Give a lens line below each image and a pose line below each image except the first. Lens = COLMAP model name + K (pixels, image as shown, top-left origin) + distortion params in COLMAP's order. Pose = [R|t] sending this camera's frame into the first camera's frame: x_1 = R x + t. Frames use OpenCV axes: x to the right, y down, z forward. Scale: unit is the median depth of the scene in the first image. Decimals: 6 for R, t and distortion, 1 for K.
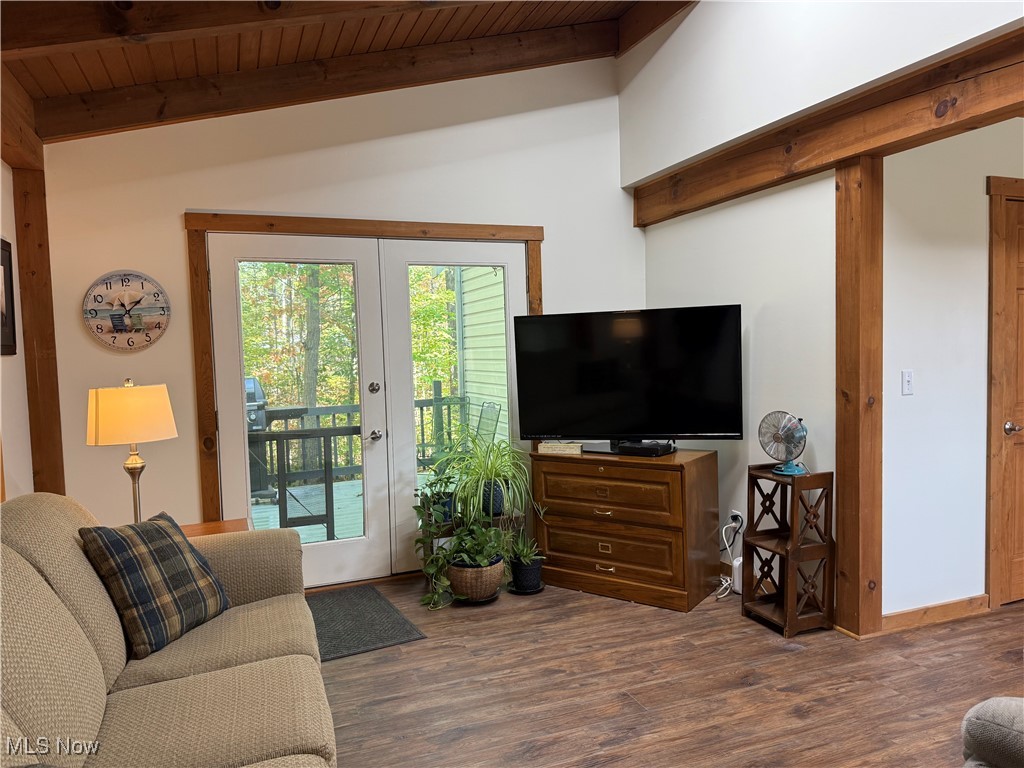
lens RADIAL K [[722.0, 0, 504.8], [0, 722.0, 393.9], [0, 0, 1]] dist [0.035743, -0.044227]
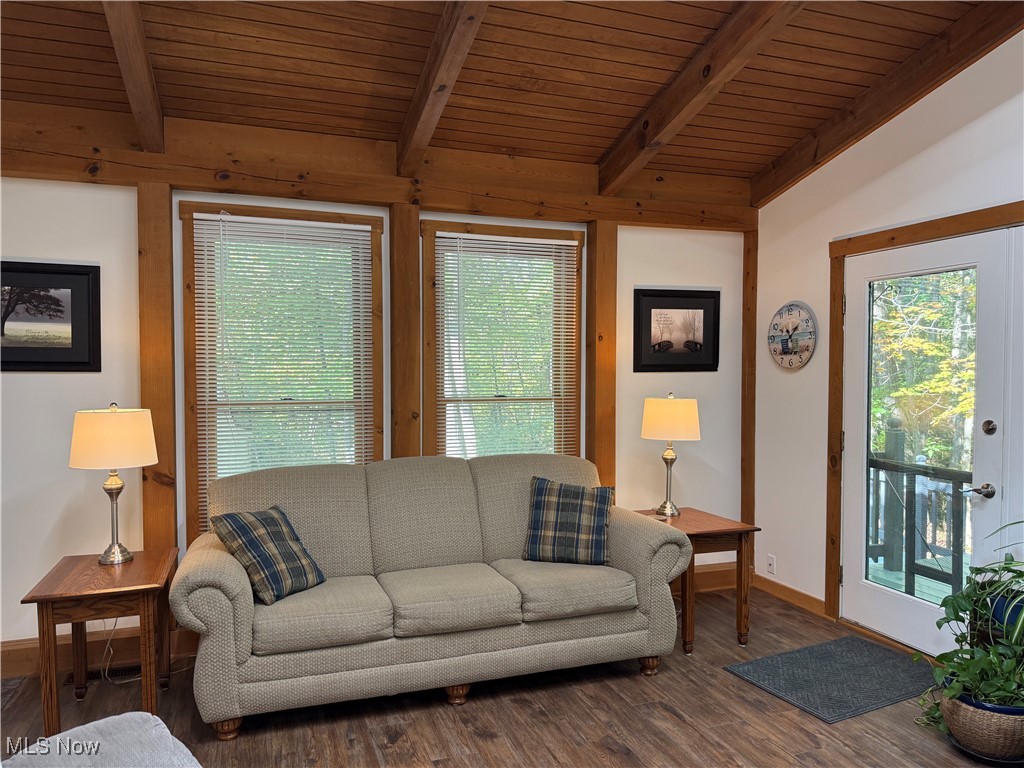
lens RADIAL K [[722.0, 0, 519.4], [0, 722.0, 395.4], [0, 0, 1]] dist [0.035743, -0.044227]
pose [[-0.013482, 0.066727, -0.997680, 0.722872], [-0.065220, 0.995587, 0.067469, -0.076281], [0.997780, 0.065979, -0.009071, 0.638904]]
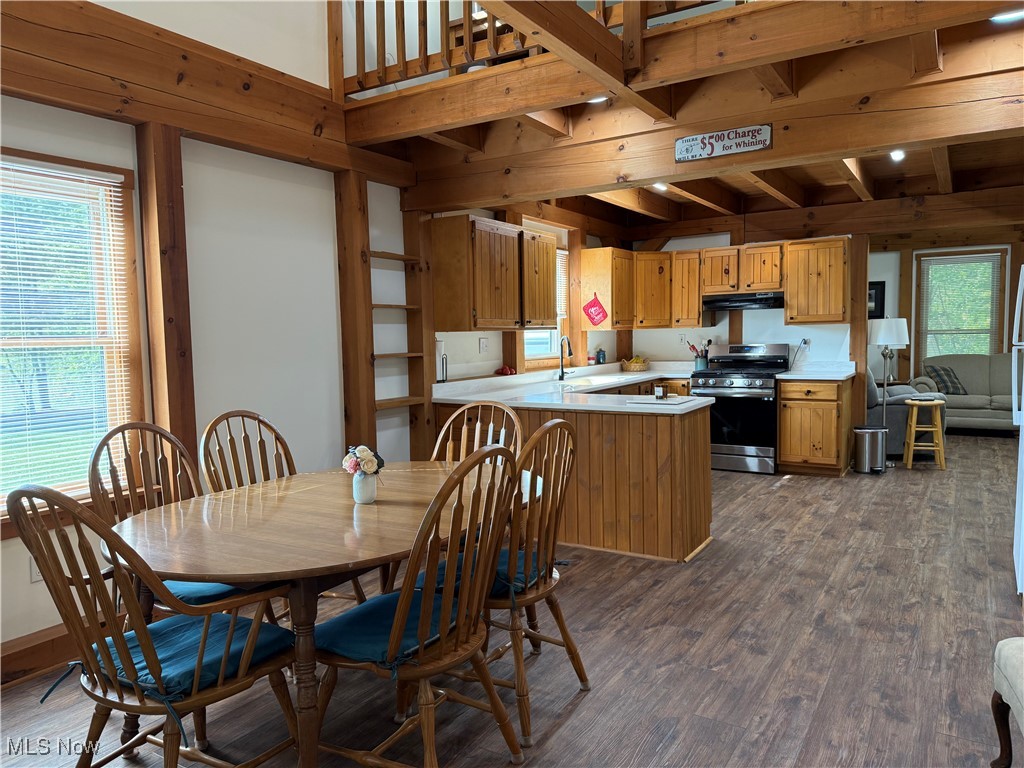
lens RADIAL K [[722.0, 0, 512.8], [0, 722.0, 385.4], [0, 0, 1]] dist [0.035743, -0.044227]
pose [[-0.801010, 0.084624, -0.592639, 2.628923], [0.002436, 0.990411, 0.138131, -0.142451], [0.598646, 0.109201, -0.793536, 1.477956]]
